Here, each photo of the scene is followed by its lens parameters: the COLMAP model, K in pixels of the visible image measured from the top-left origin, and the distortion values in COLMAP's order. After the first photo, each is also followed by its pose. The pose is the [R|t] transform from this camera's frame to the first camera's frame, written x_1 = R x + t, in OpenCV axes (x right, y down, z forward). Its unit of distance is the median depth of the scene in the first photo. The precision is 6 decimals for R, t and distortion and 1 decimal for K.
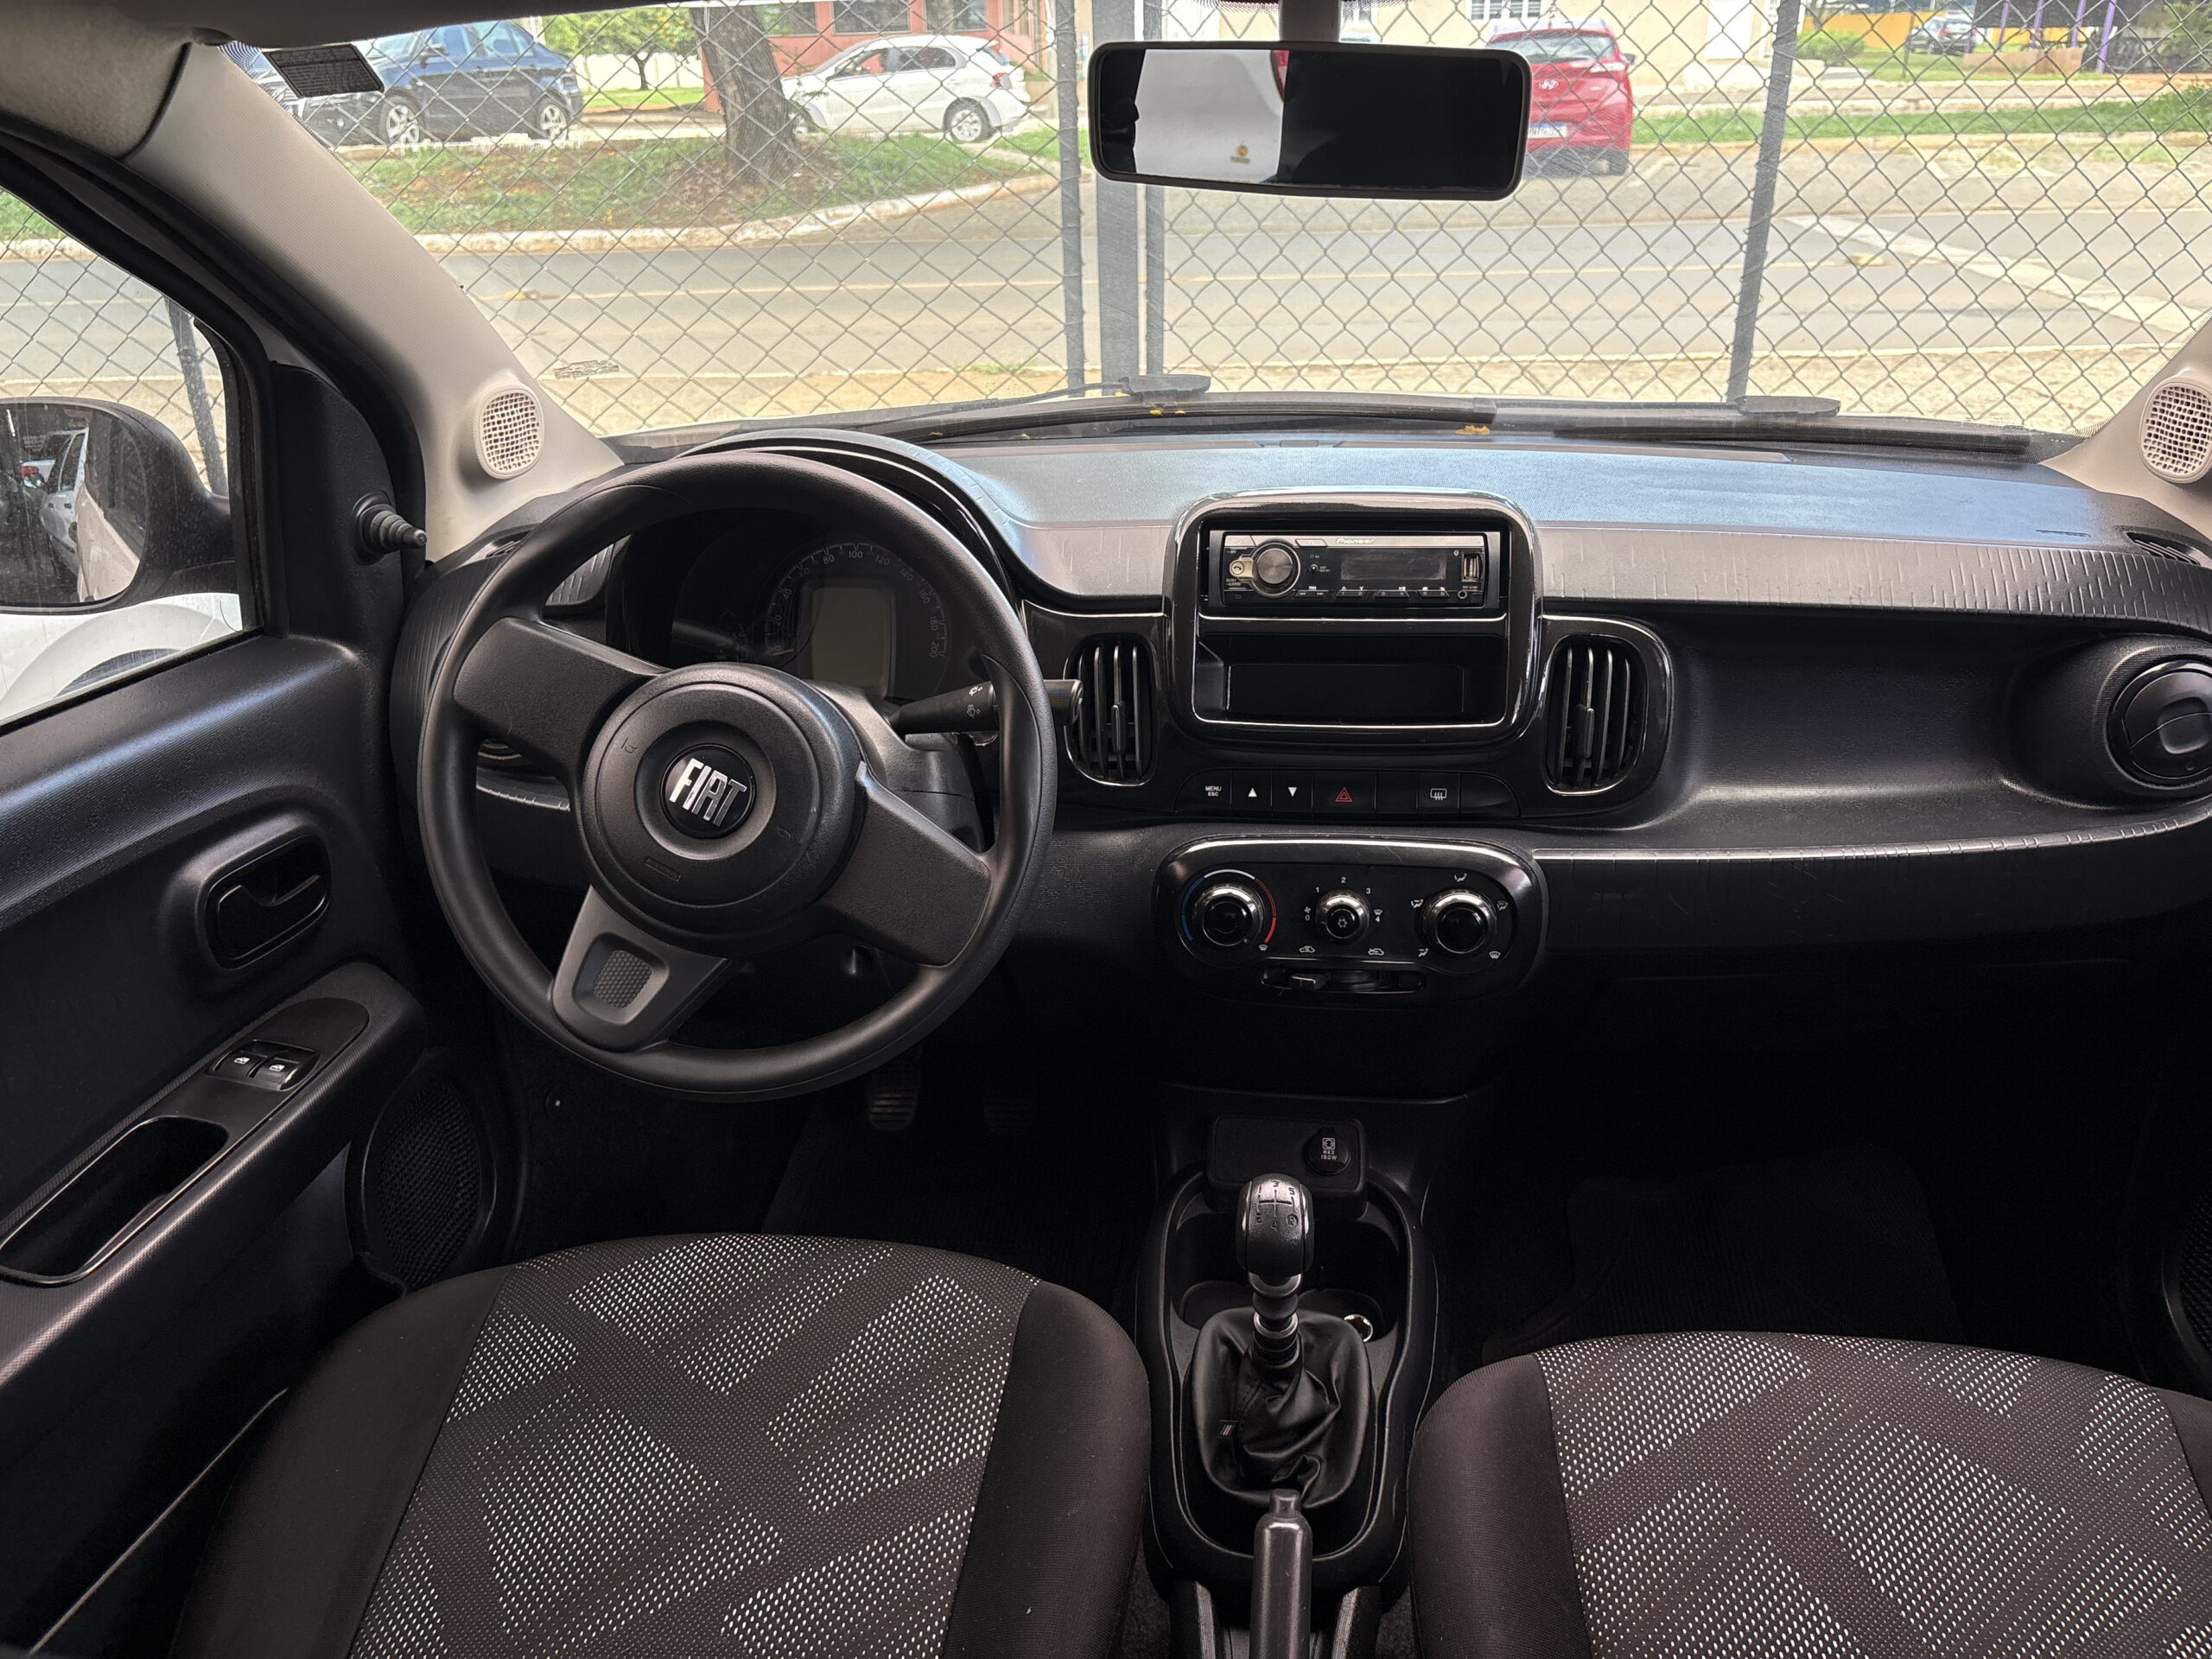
lens RADIAL K [[1691.3, 0, 1107.0], [0, 1691.3, 823.3], [0, 0, 1]] dist [0.028912, -0.002104]
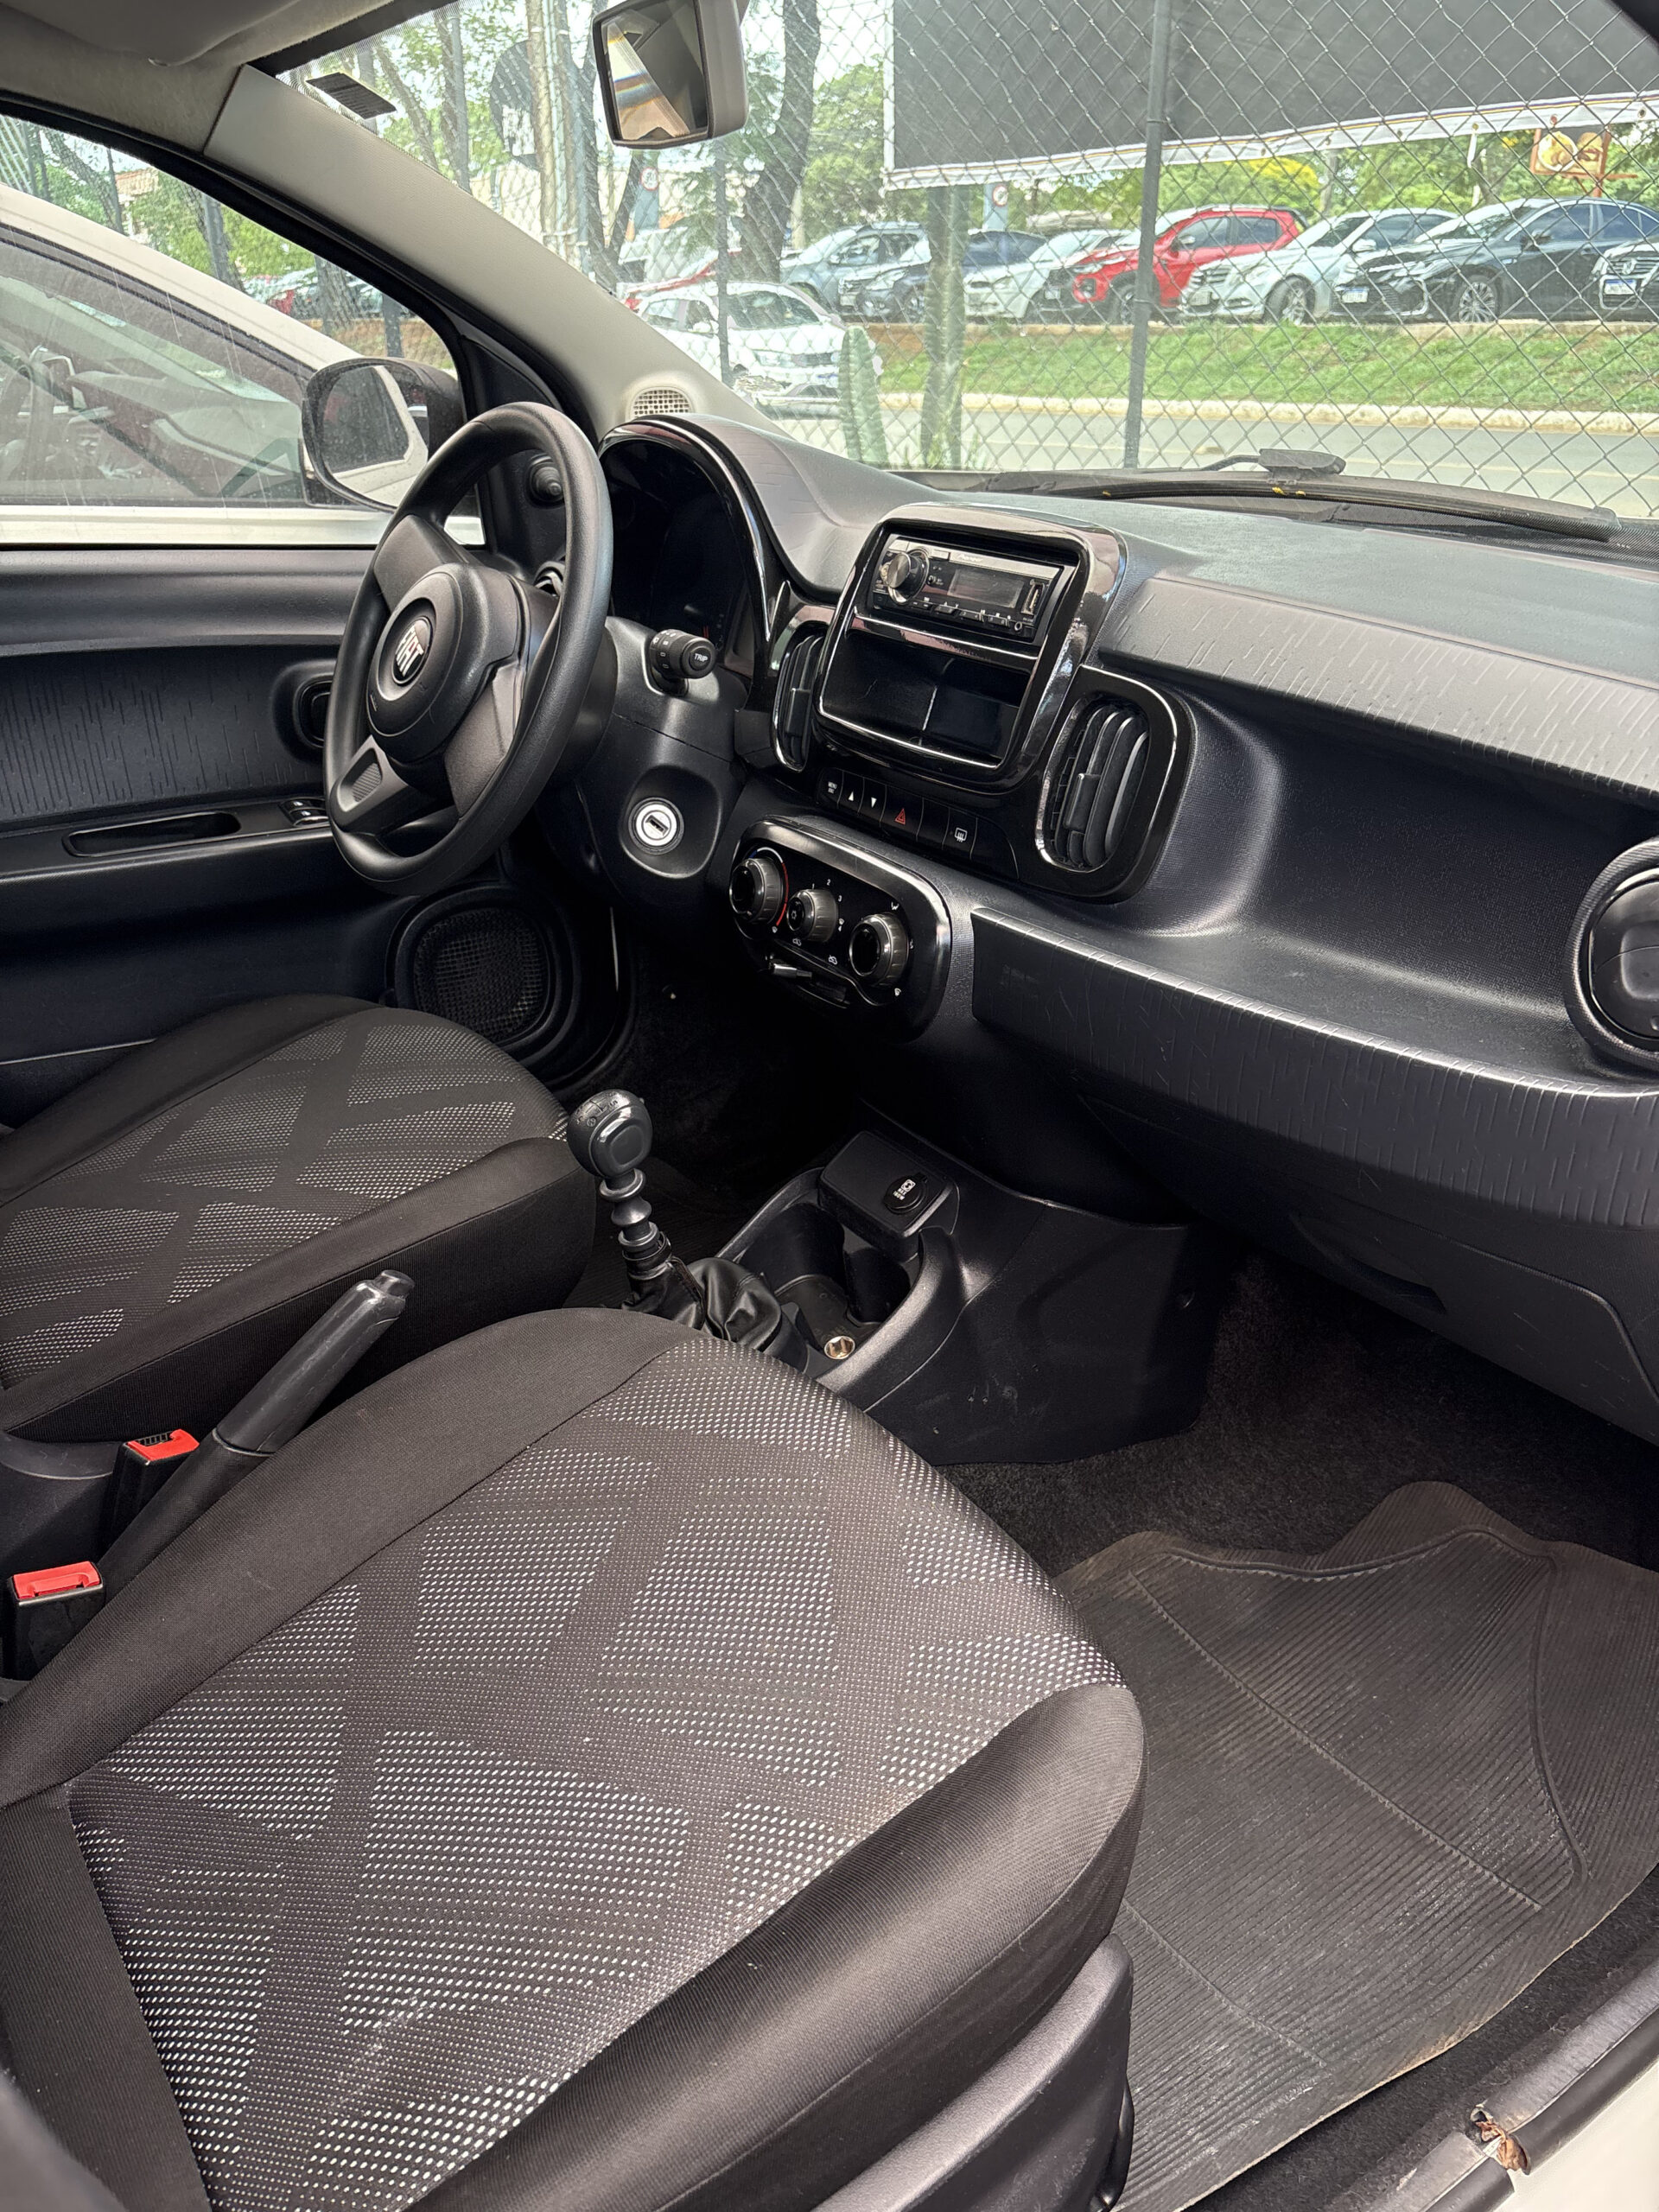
lens RADIAL K [[1661.8, 0, 829.5], [0, 1661.8, 1106.0], [0, 0, 1]] dist [0.054286, -0.060790]
pose [[0.660580, 0.350784, -0.663765, 0.849428], [-0.316251, 0.931876, 0.177741, -0.018573], [0.680896, 0.092505, 0.726515, 0.278855]]
